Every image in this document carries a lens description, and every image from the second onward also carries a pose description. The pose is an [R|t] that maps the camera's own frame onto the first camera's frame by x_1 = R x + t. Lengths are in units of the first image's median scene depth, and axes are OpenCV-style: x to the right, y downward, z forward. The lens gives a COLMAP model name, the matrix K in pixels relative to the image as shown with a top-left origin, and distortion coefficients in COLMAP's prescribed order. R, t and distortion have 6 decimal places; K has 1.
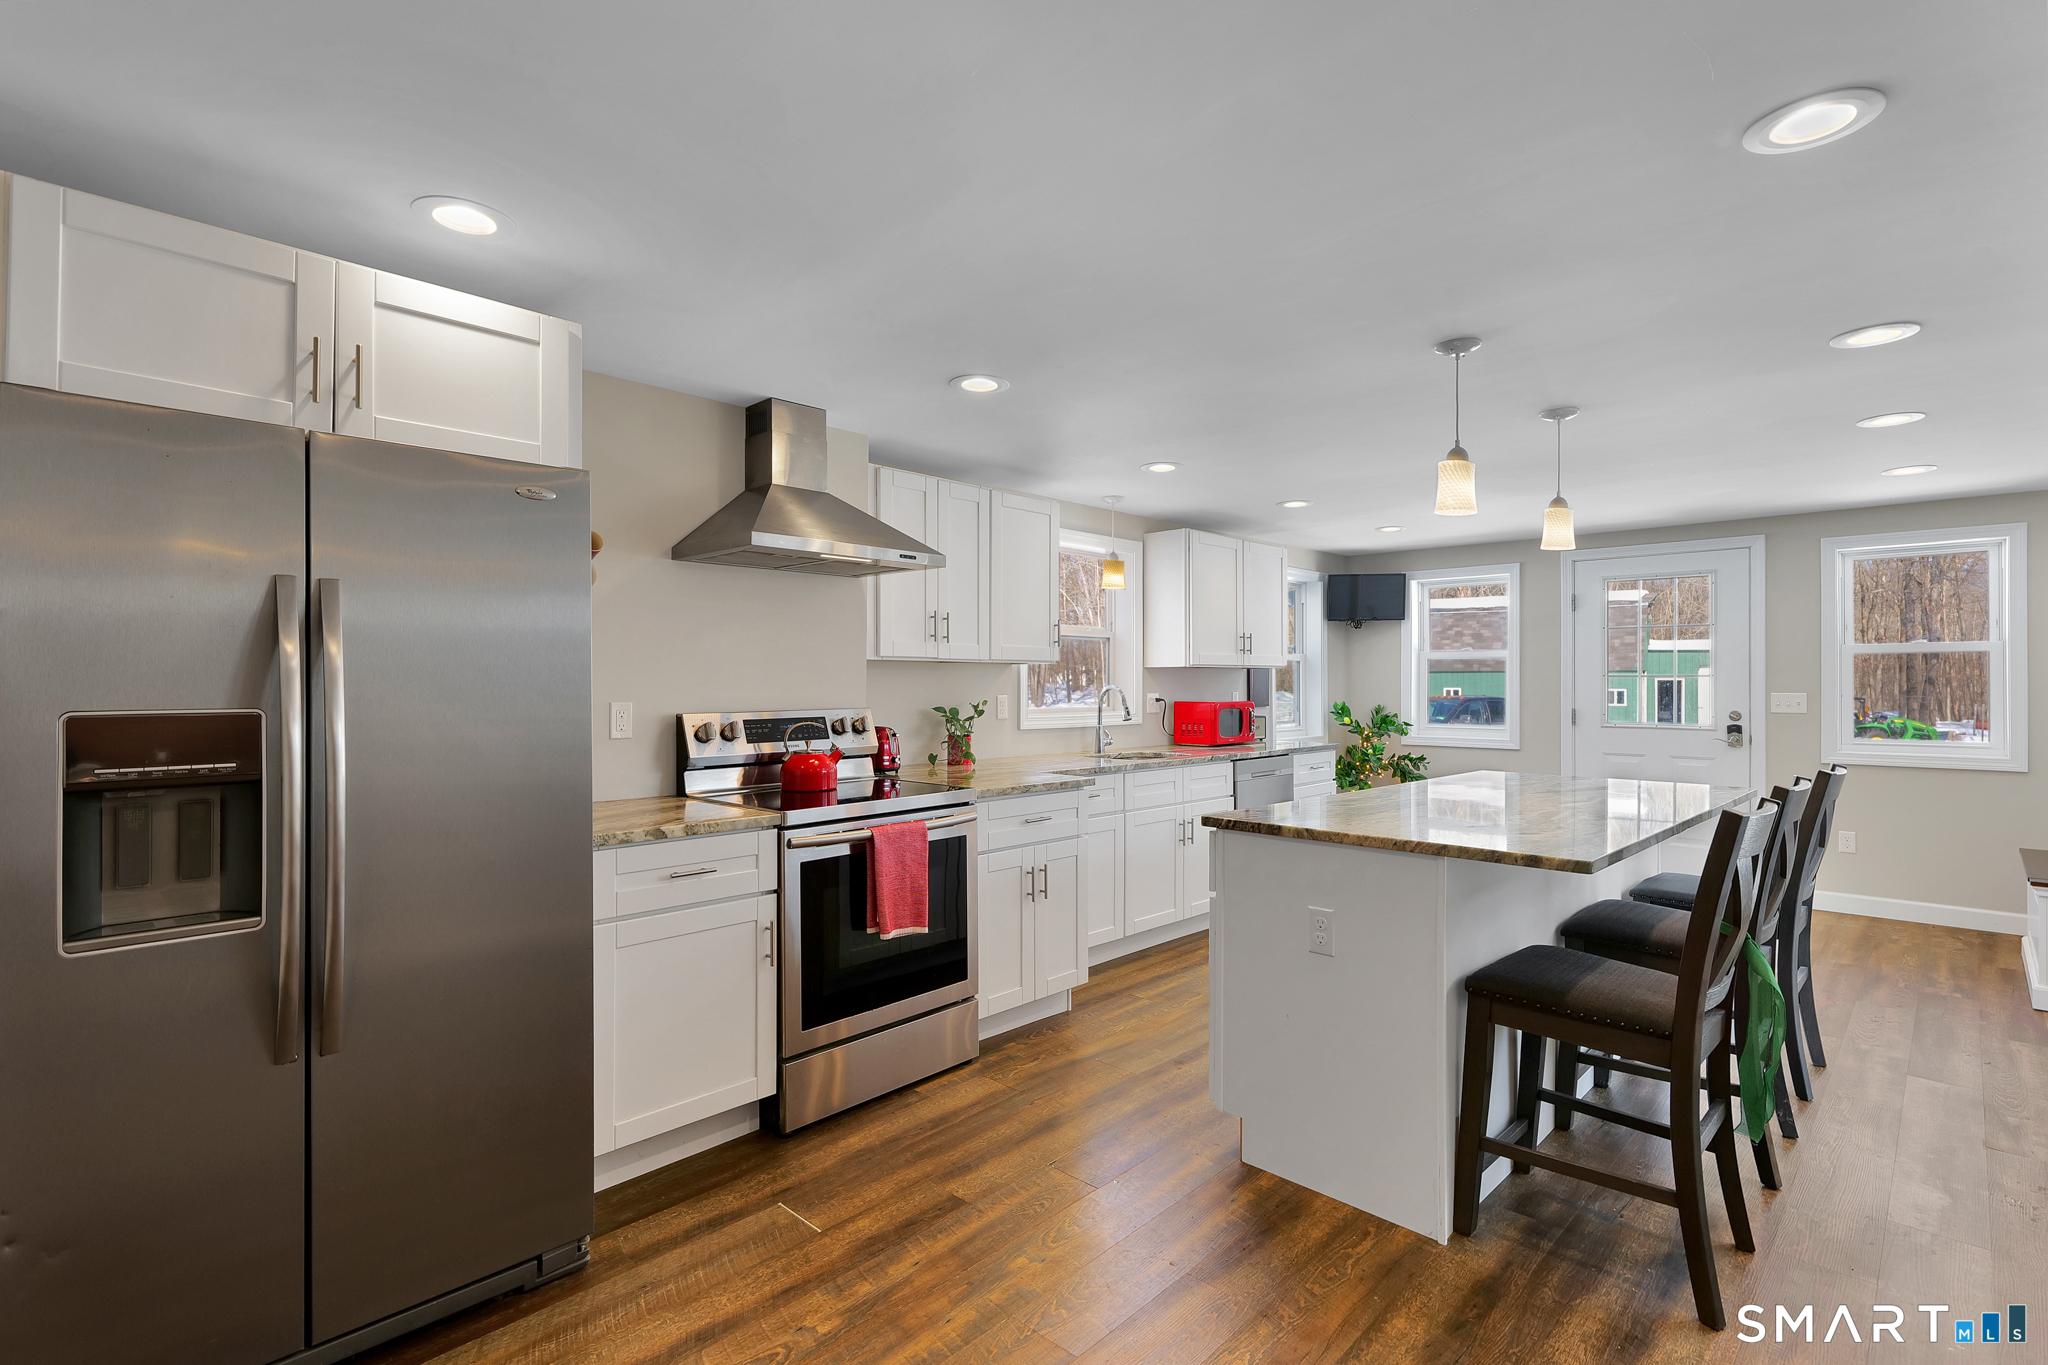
lens RADIAL K [[983.3, 0, 1025.3], [0, 983.3, 687.3], [0, 0, 1]] dist [0.020185, -0.003240]
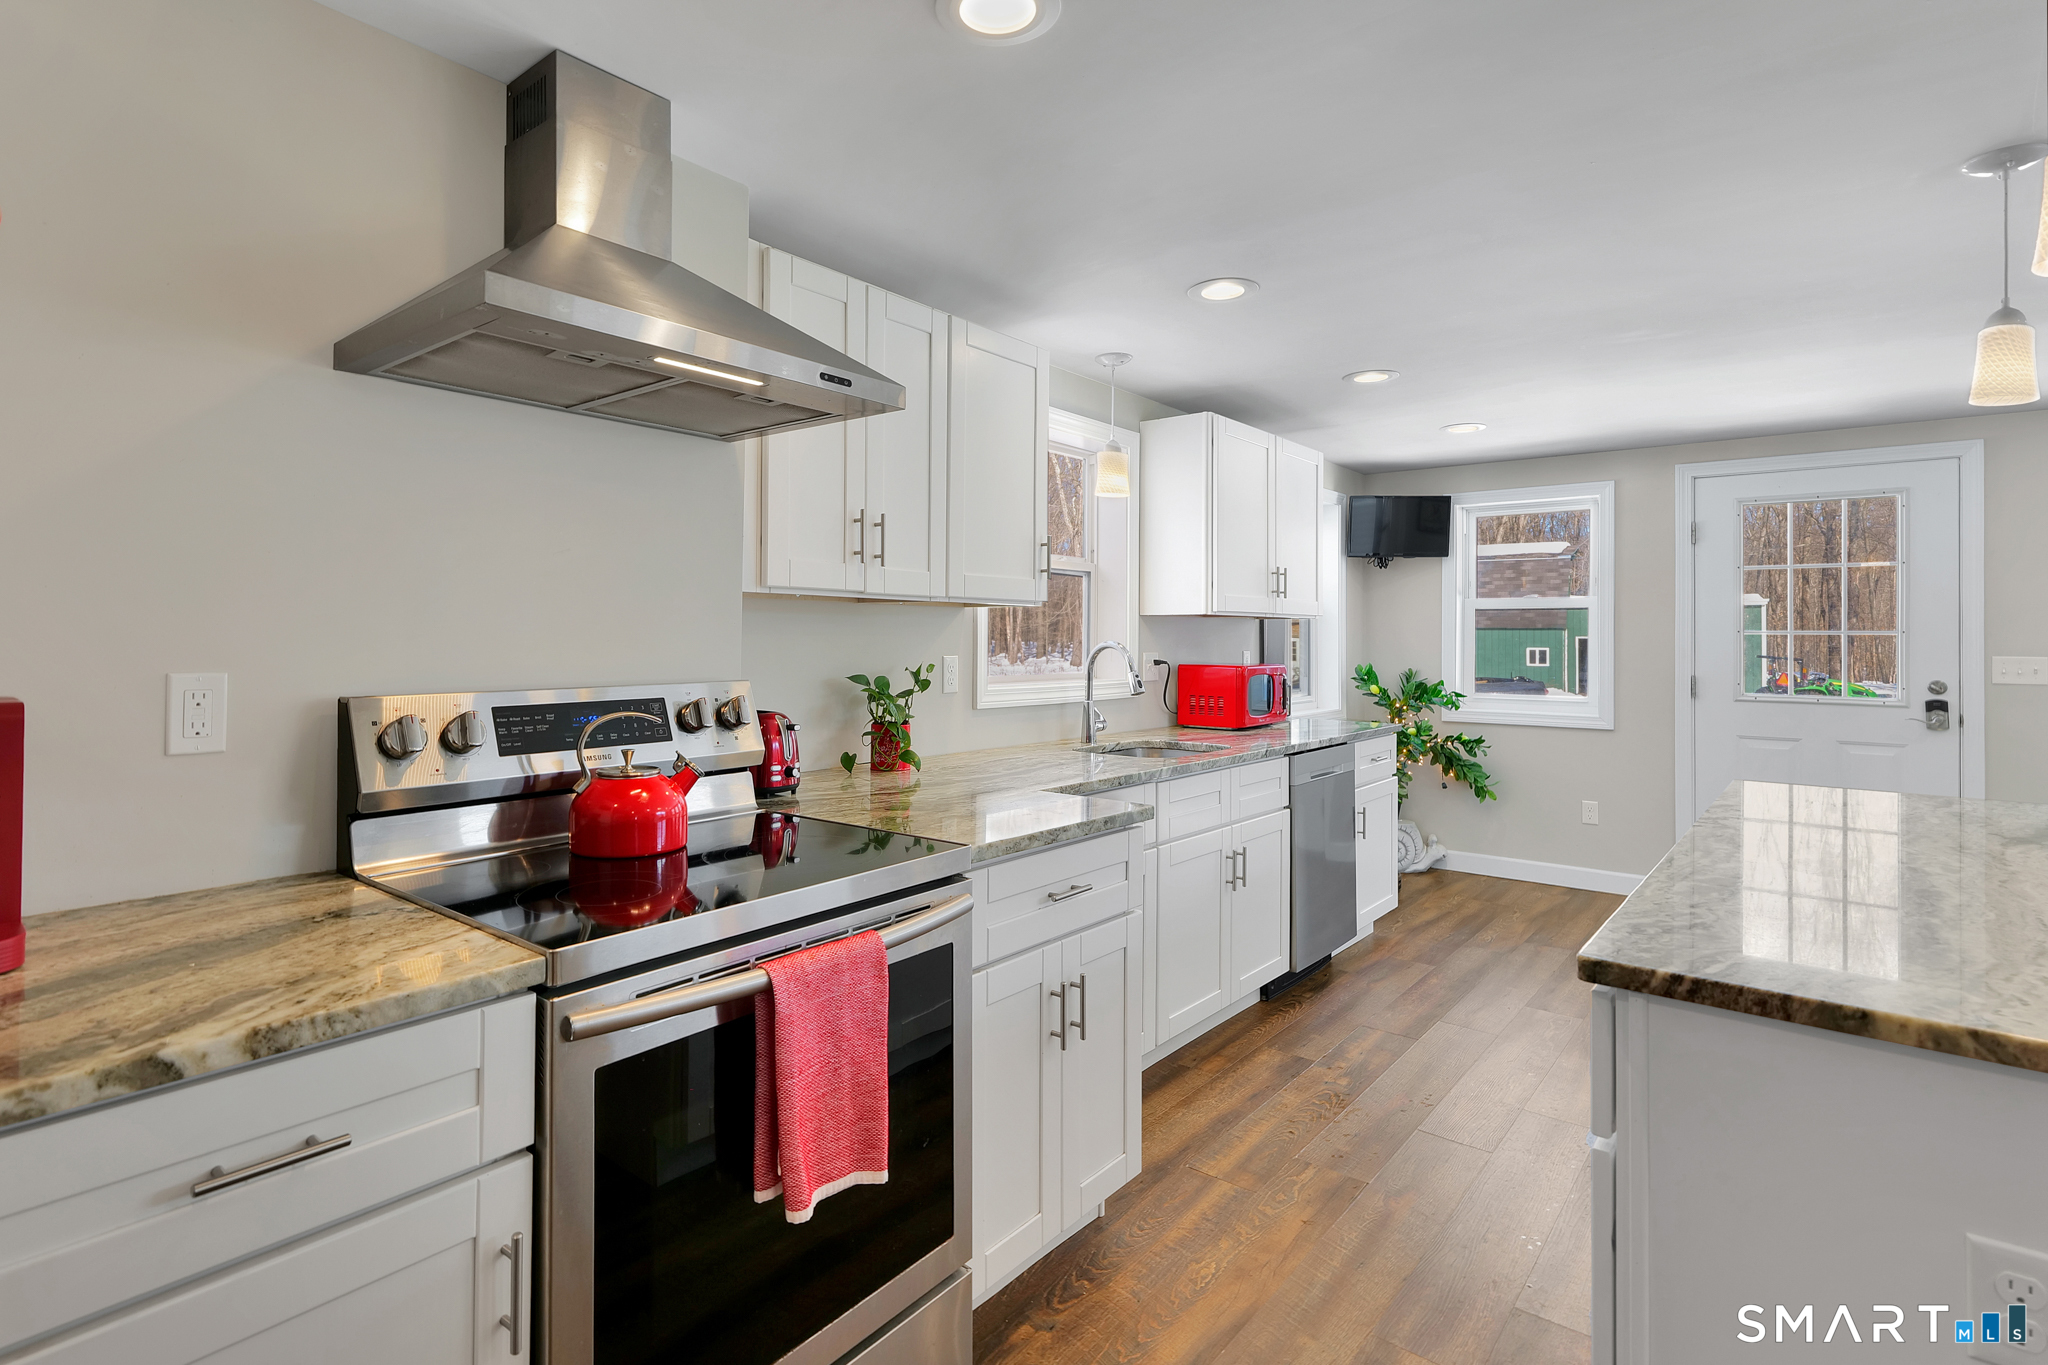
lens RADIAL K [[1059.4, 0, 969.5], [0, 1059.4, 634.6], [0, 0, 1]] dist [0.012125, 0.001685]
pose [[0.997349, 0.005832, 0.072536, -0.075492], [-0.005267, 0.999954, -0.007977, -0.000057], [-0.072579, 0.007574, 0.997334, 0.387642]]
